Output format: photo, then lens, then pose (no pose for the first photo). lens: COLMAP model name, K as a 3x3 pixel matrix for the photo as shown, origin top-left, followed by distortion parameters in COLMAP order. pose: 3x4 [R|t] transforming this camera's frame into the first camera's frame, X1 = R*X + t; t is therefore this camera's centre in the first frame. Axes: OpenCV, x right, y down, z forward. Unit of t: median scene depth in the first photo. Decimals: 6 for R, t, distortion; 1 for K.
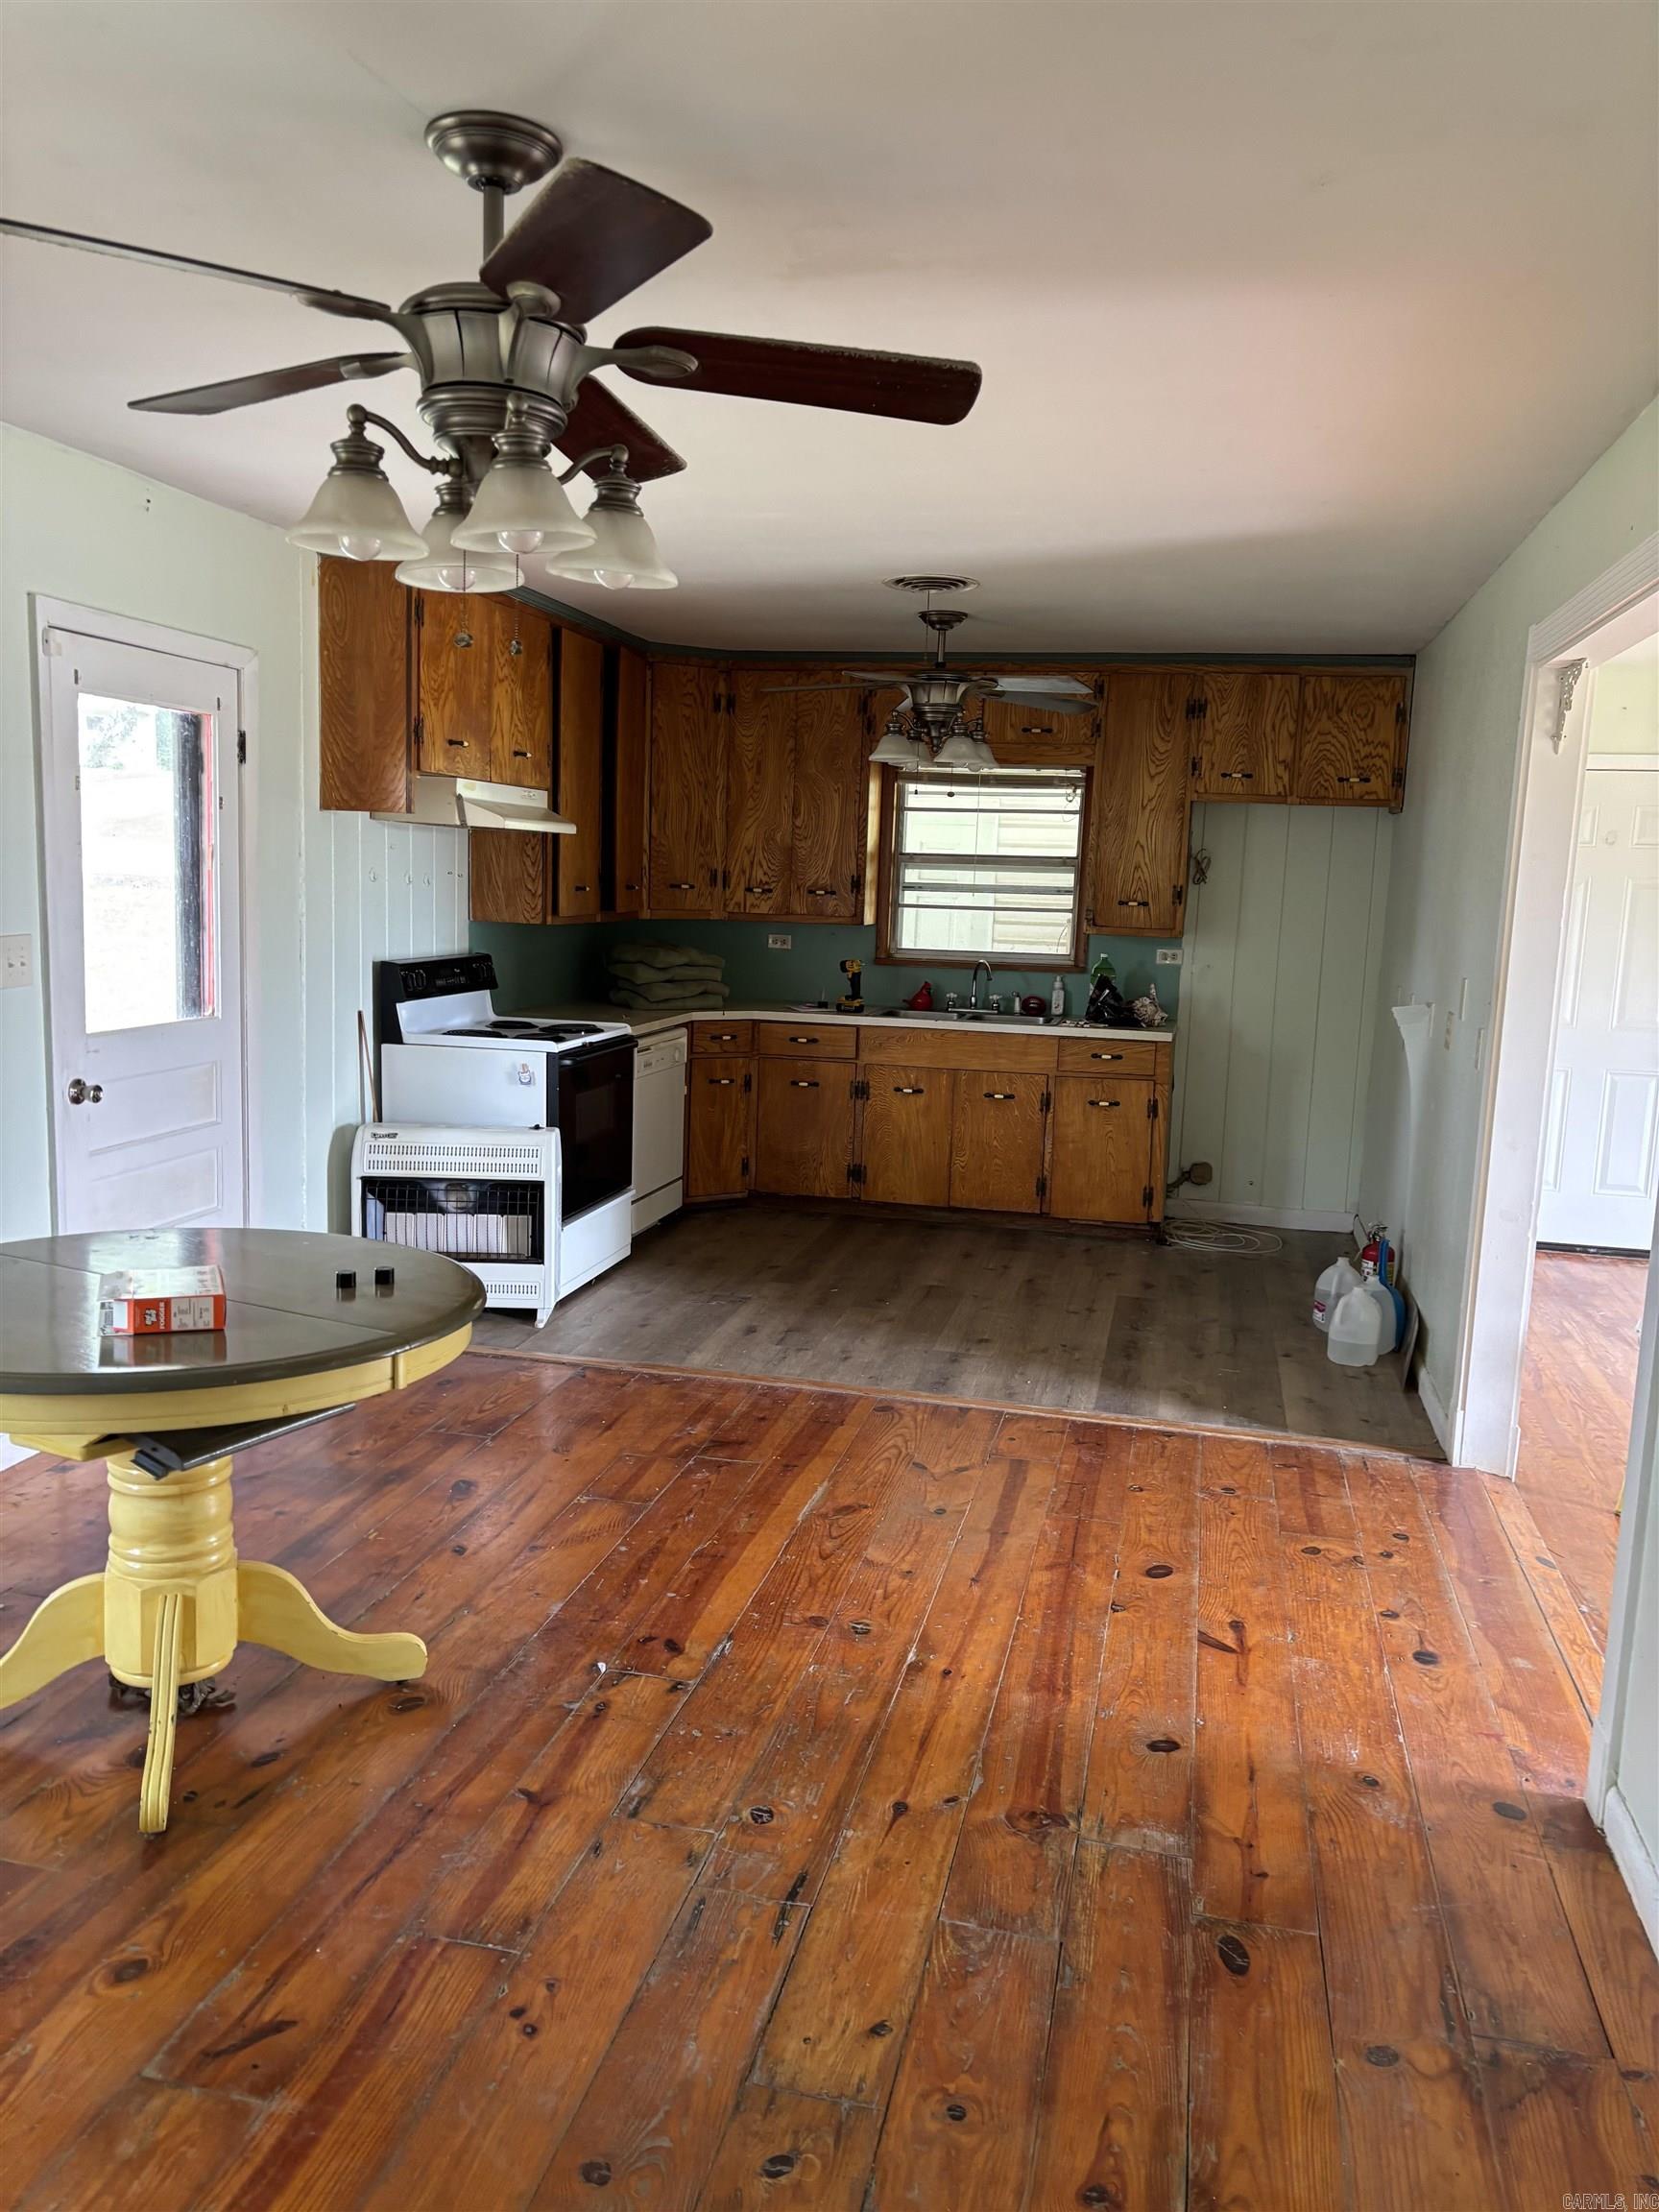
lens RADIAL K [[1656.6, 0, 829.5], [0, 1656.6, 1106.0], [0, 0, 1]] dist [0.152160, -0.000168]
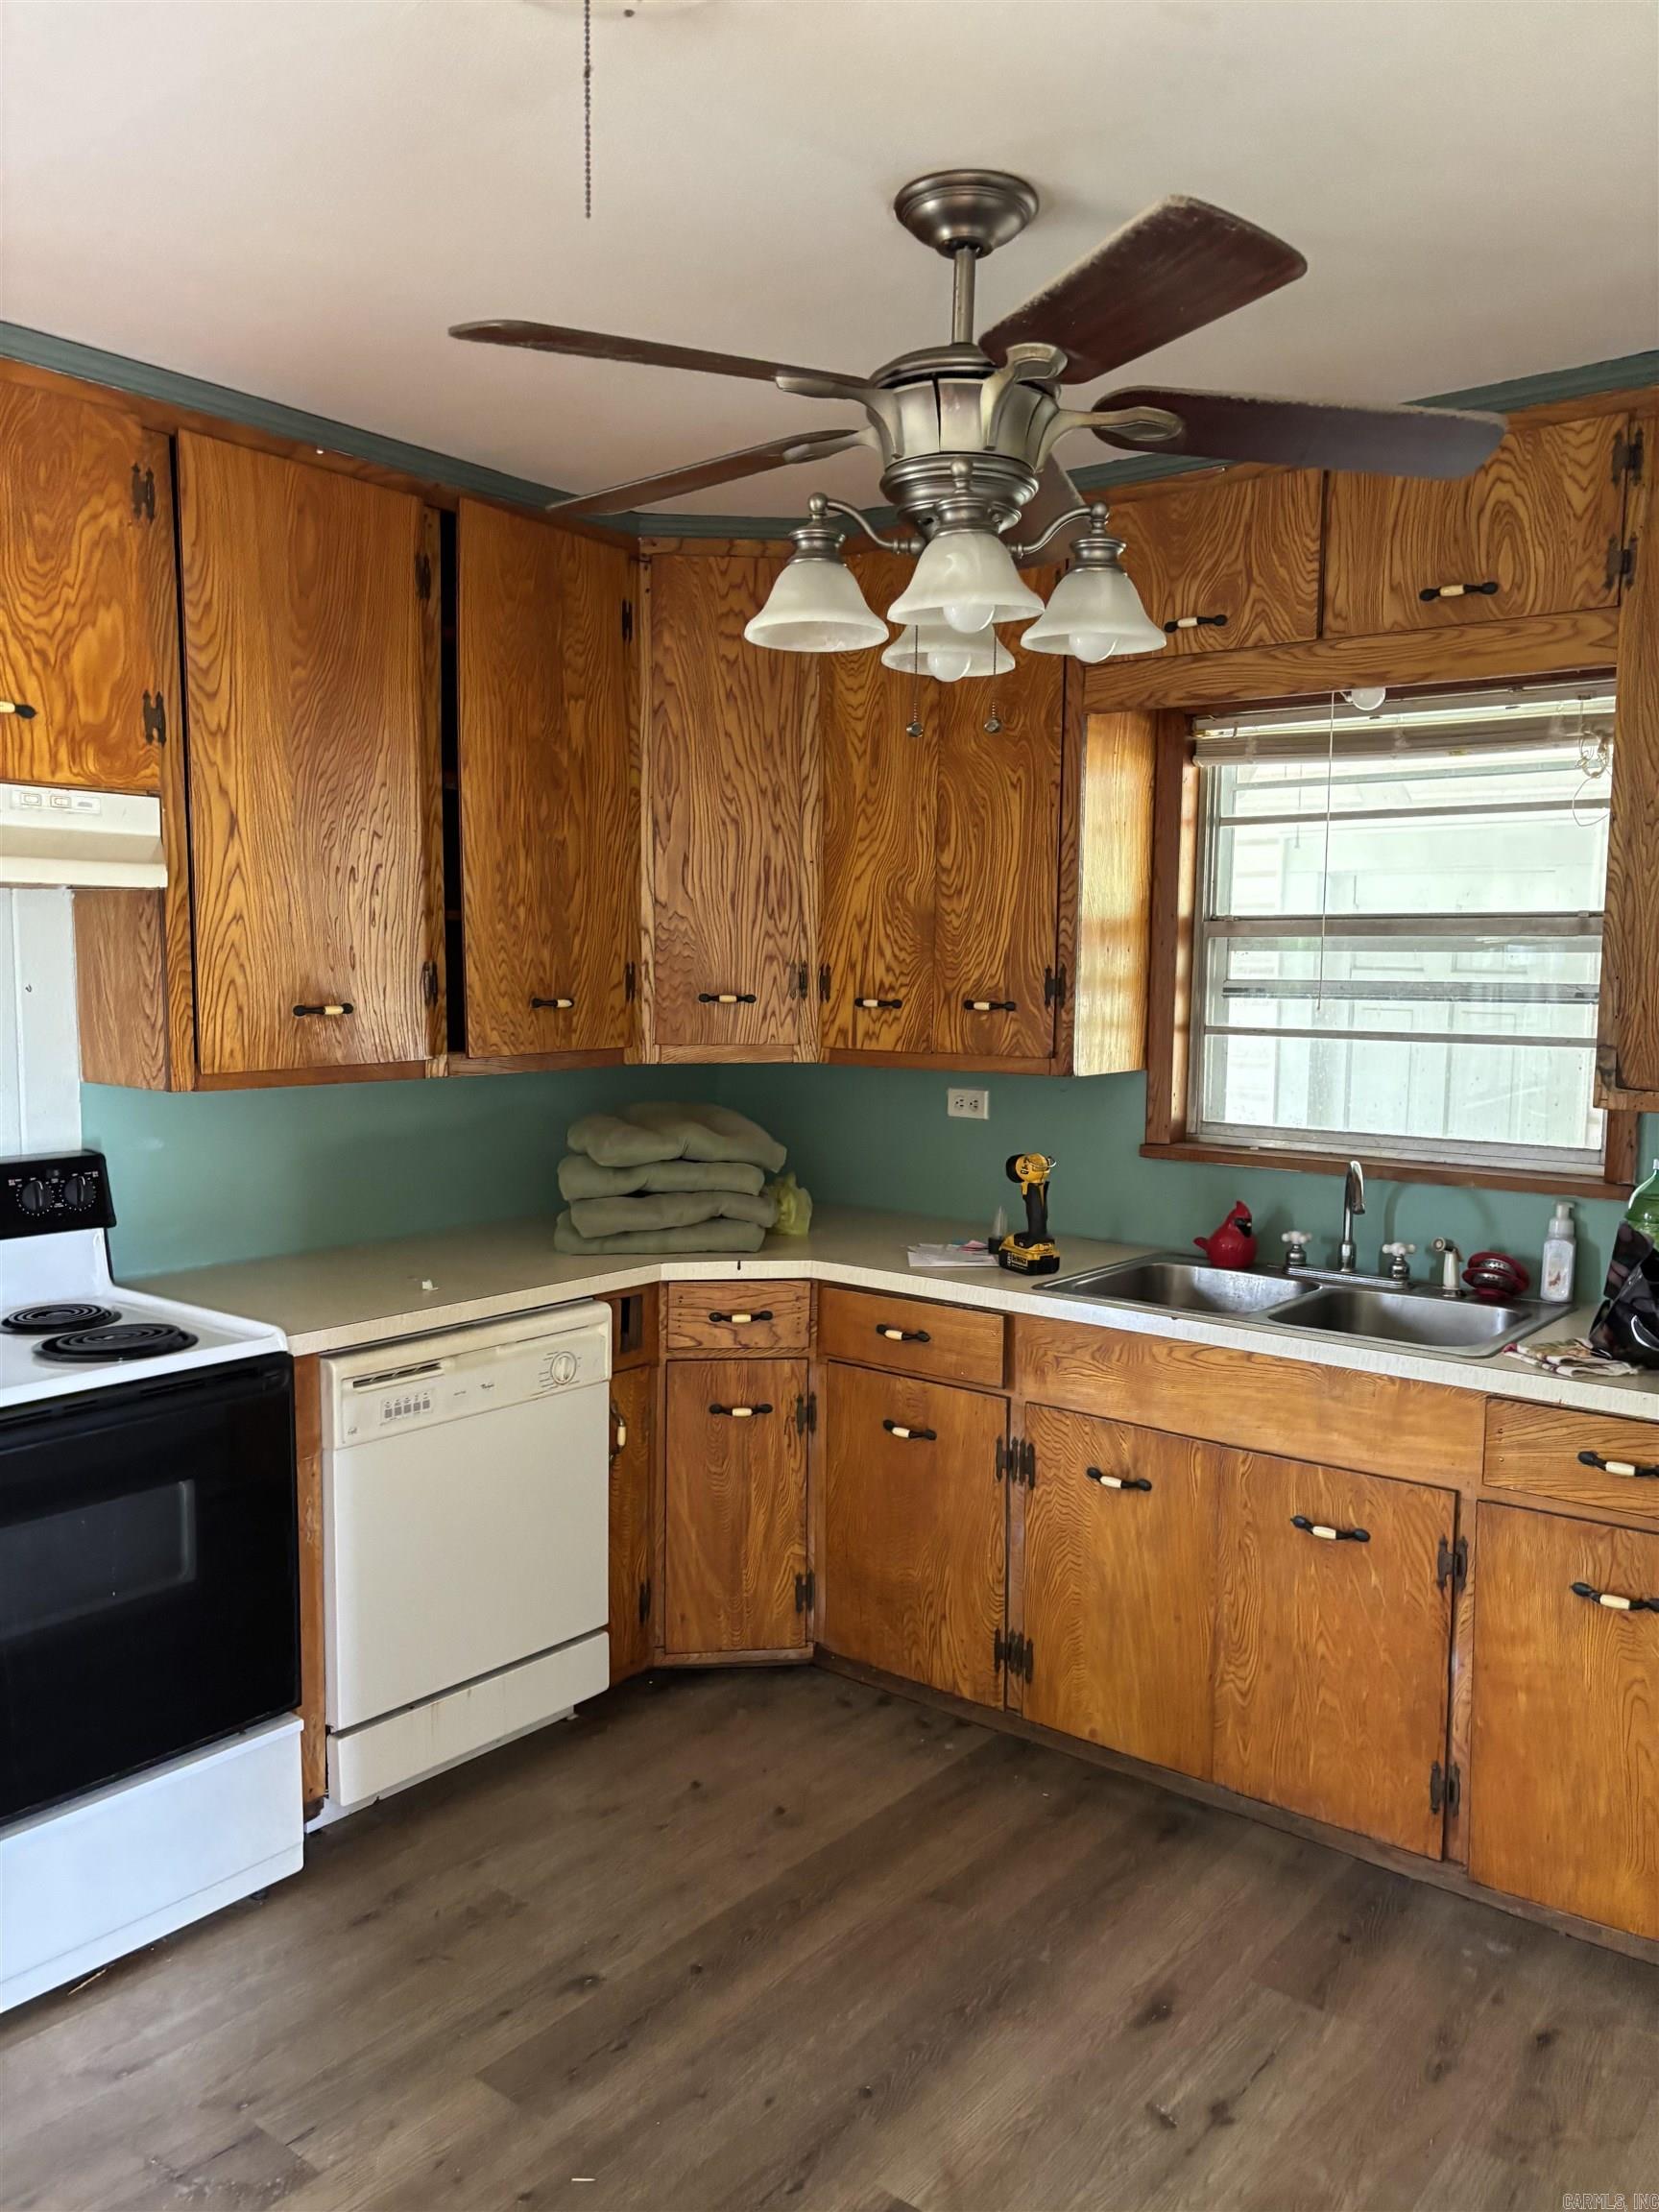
lens RADIAL K [[1696.2, 0, 829.5], [0, 1696.2, 1106.0], [0, 0, 1]] dist [0.086681, -0.127812]
pose [[0.902698, 0.012826, -0.430083, 0.161697], [-0.040730, 0.997614, -0.055737, -0.074150], [0.428342, 0.067830, 0.901067, 0.568650]]
